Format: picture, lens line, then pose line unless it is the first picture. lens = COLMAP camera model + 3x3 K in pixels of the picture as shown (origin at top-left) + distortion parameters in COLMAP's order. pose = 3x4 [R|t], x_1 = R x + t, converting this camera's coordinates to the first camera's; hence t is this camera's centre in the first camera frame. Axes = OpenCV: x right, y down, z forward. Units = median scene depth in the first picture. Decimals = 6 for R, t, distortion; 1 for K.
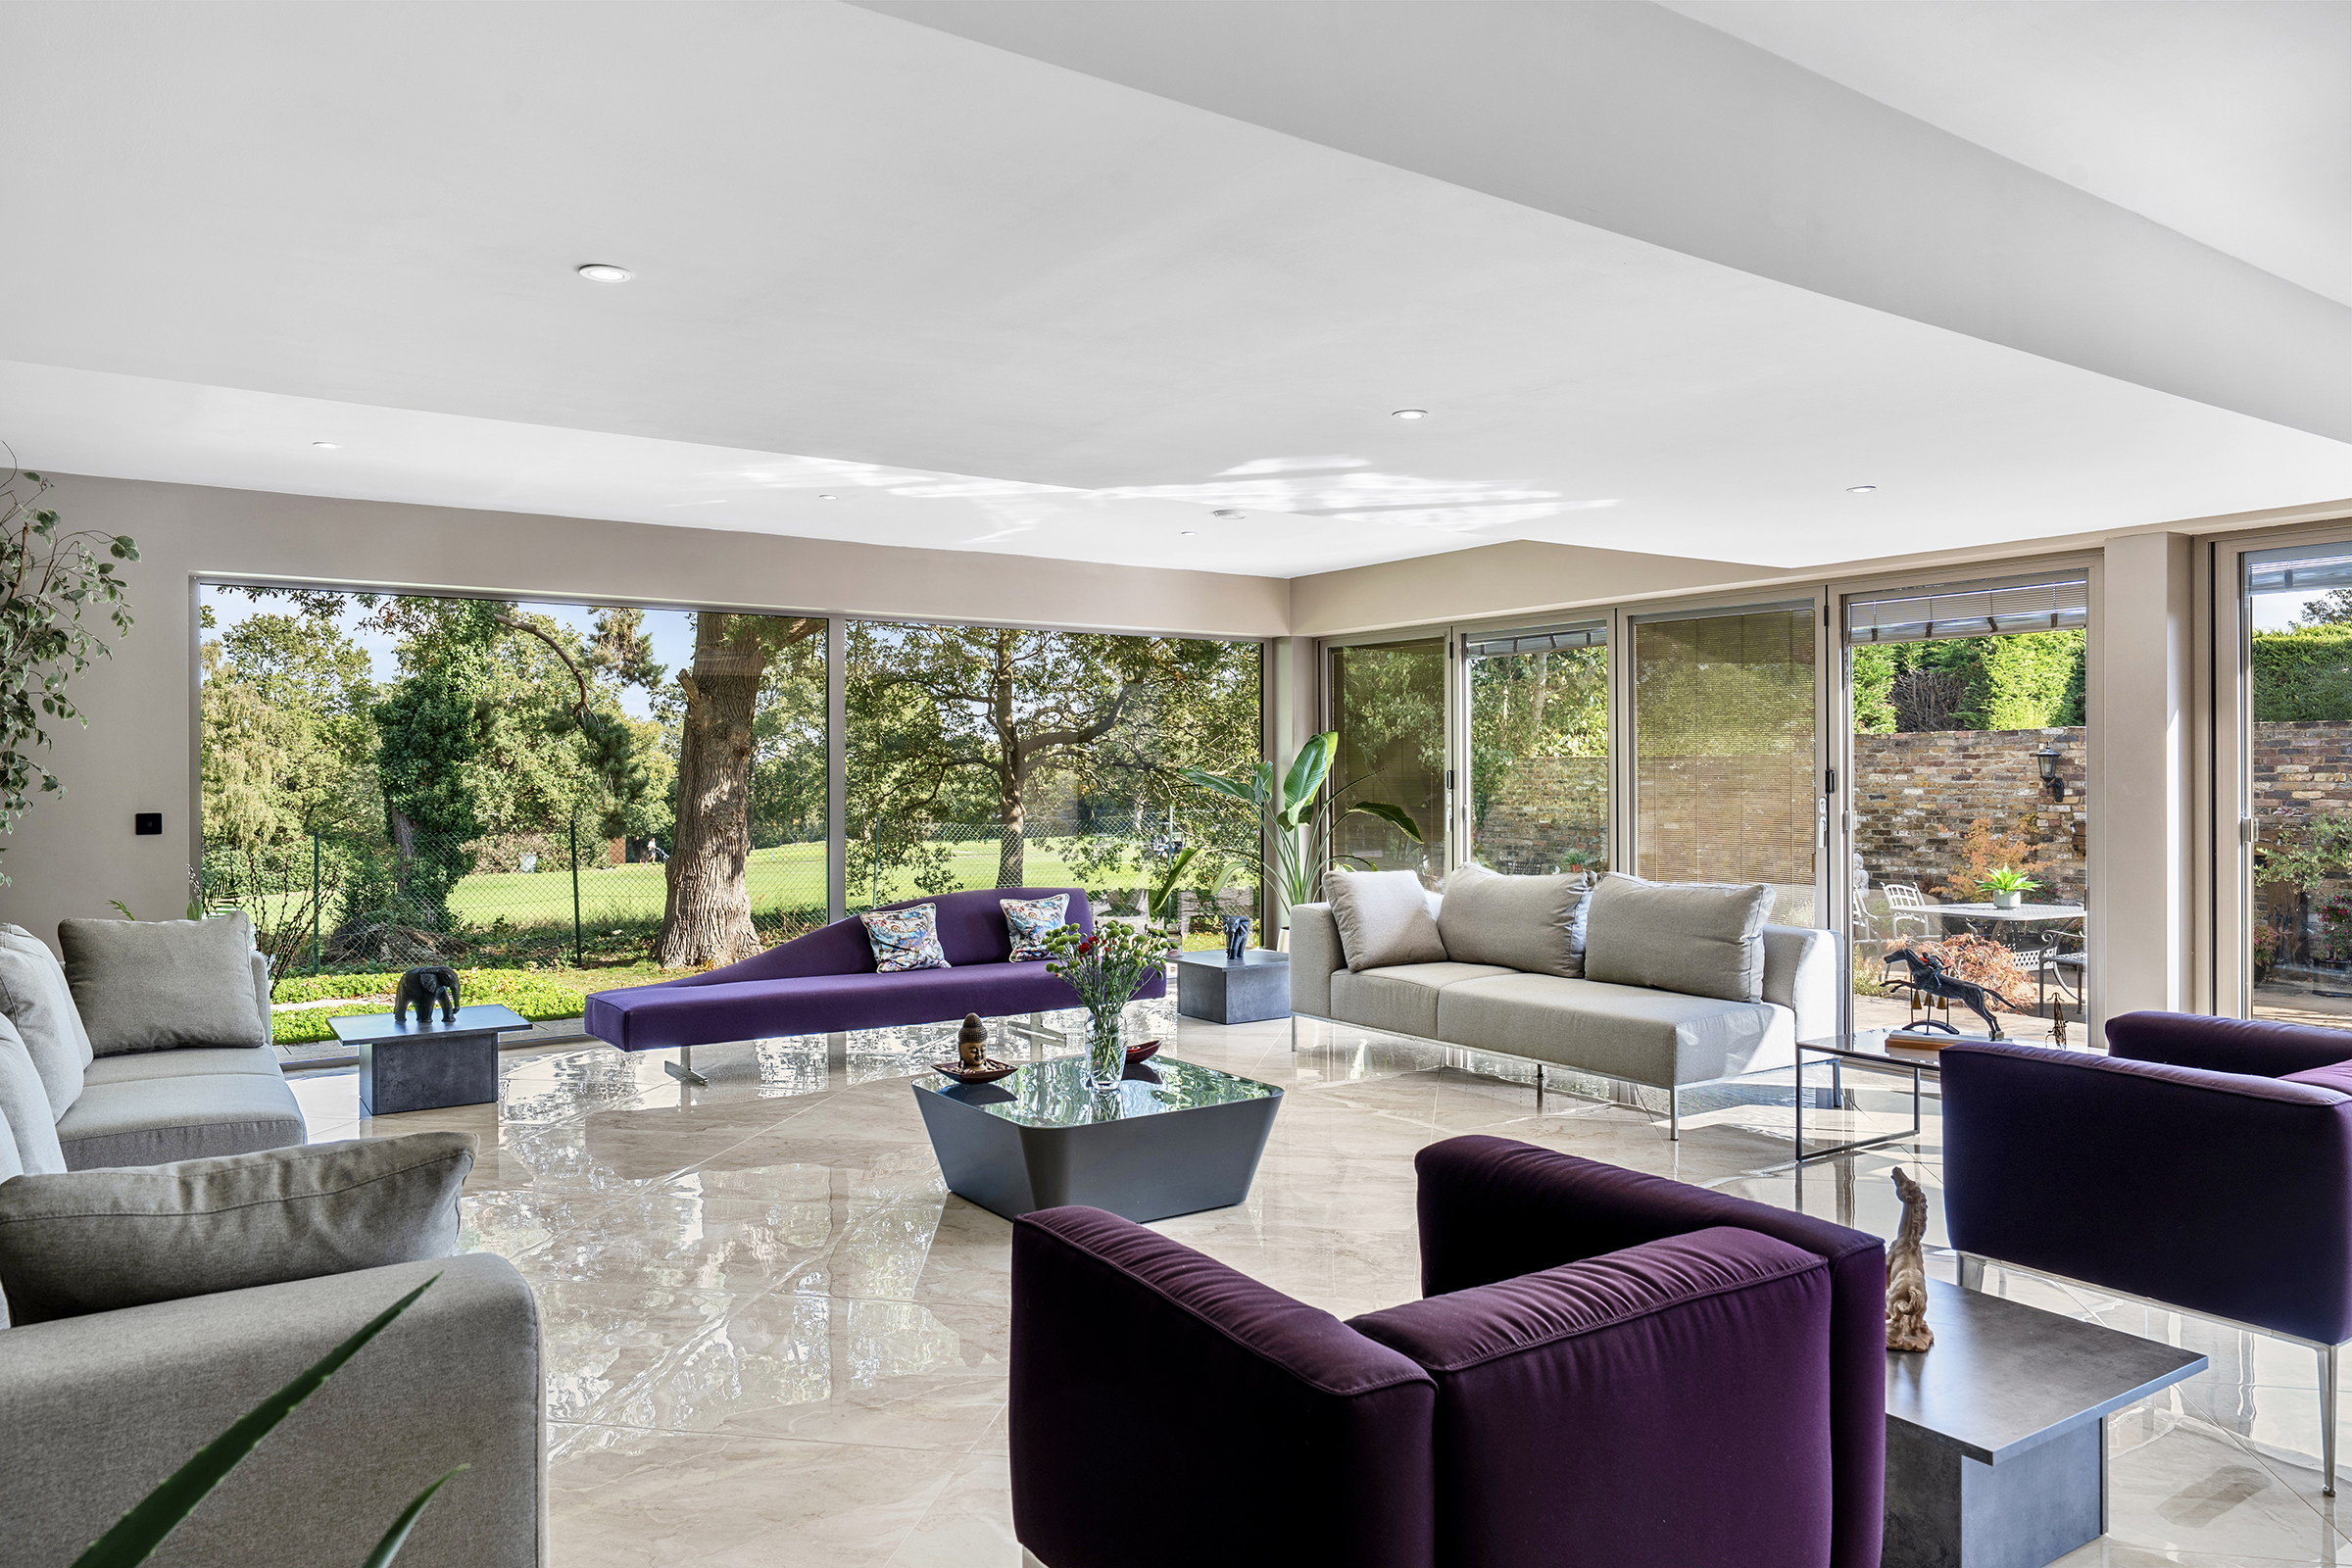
lens RADIAL K [[1553.1, 0, 1174.1], [0, 1553.1, 779.7], [0, 0, 1]] dist [0.006786, 0.000979]
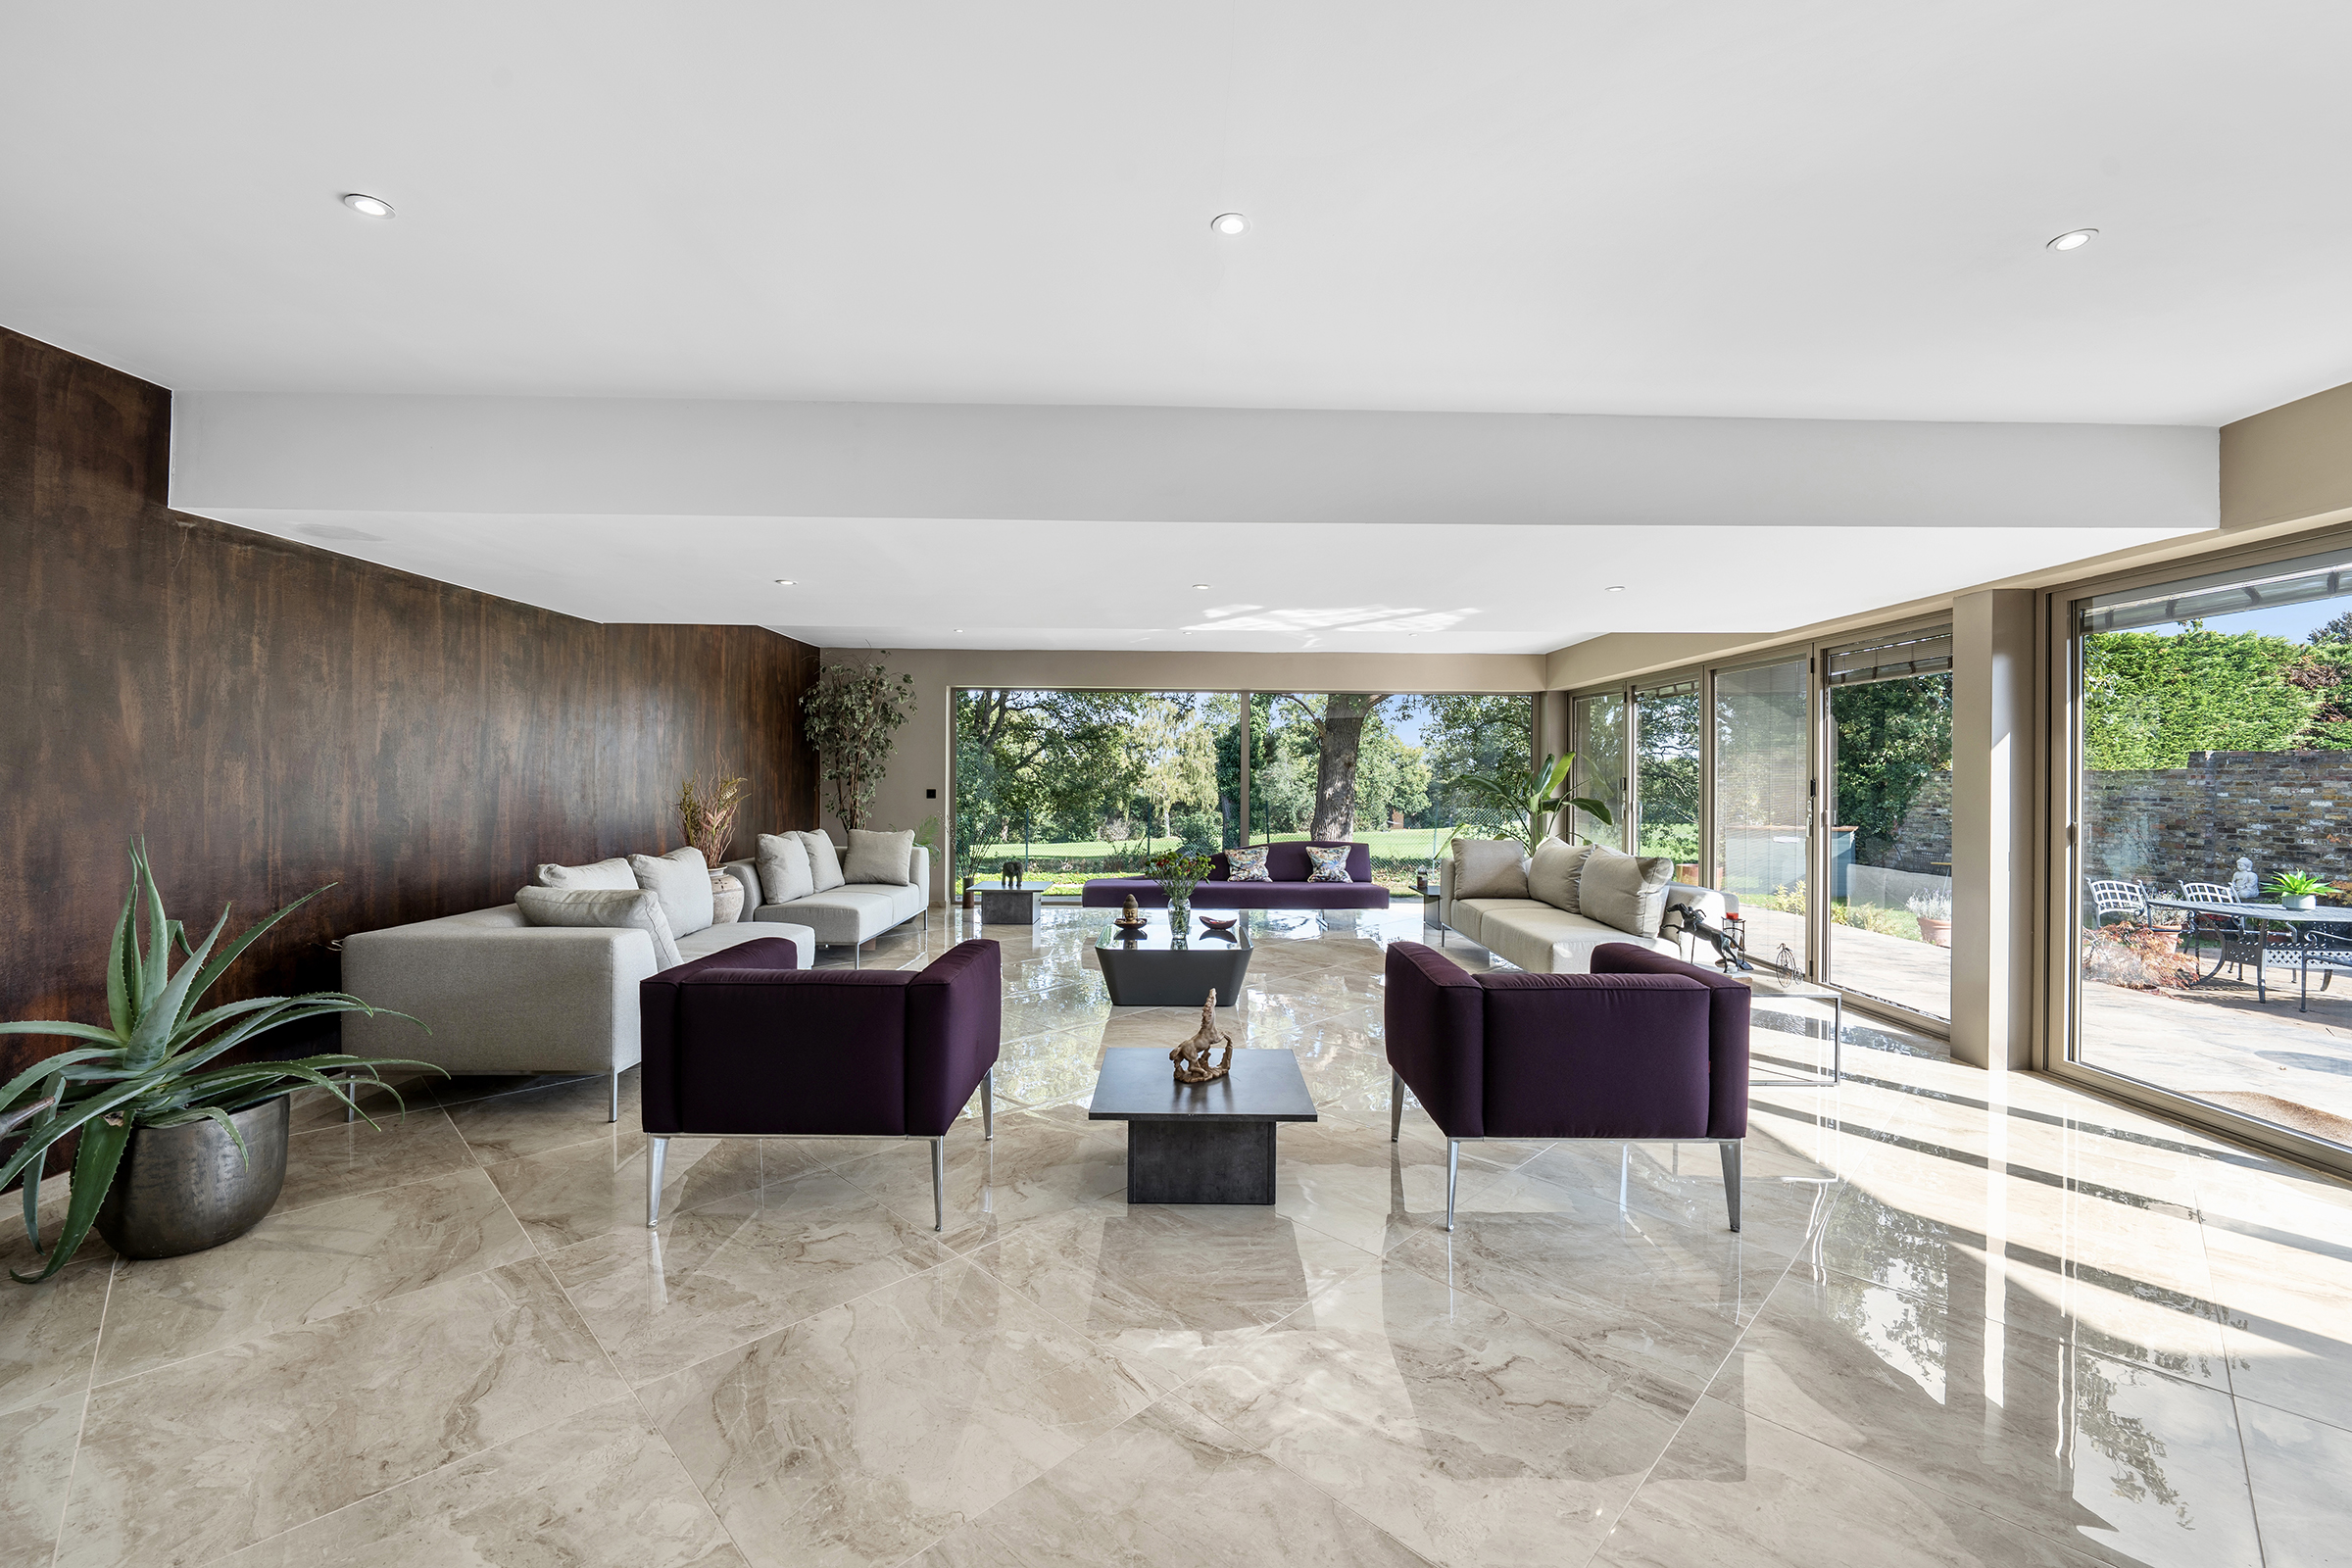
lens RADIAL K [[937.8, 0, 1167.6], [0, 937.8, 780.5], [0, 0, 1]] dist [0.000239, 0.000106]
pose [[0.834919, 0.012533, -0.550230, 0.279918], [-0.013006, 0.999911, 0.003040, -0.000327], [0.550220, 0.004618, 0.835007, 0.007153]]
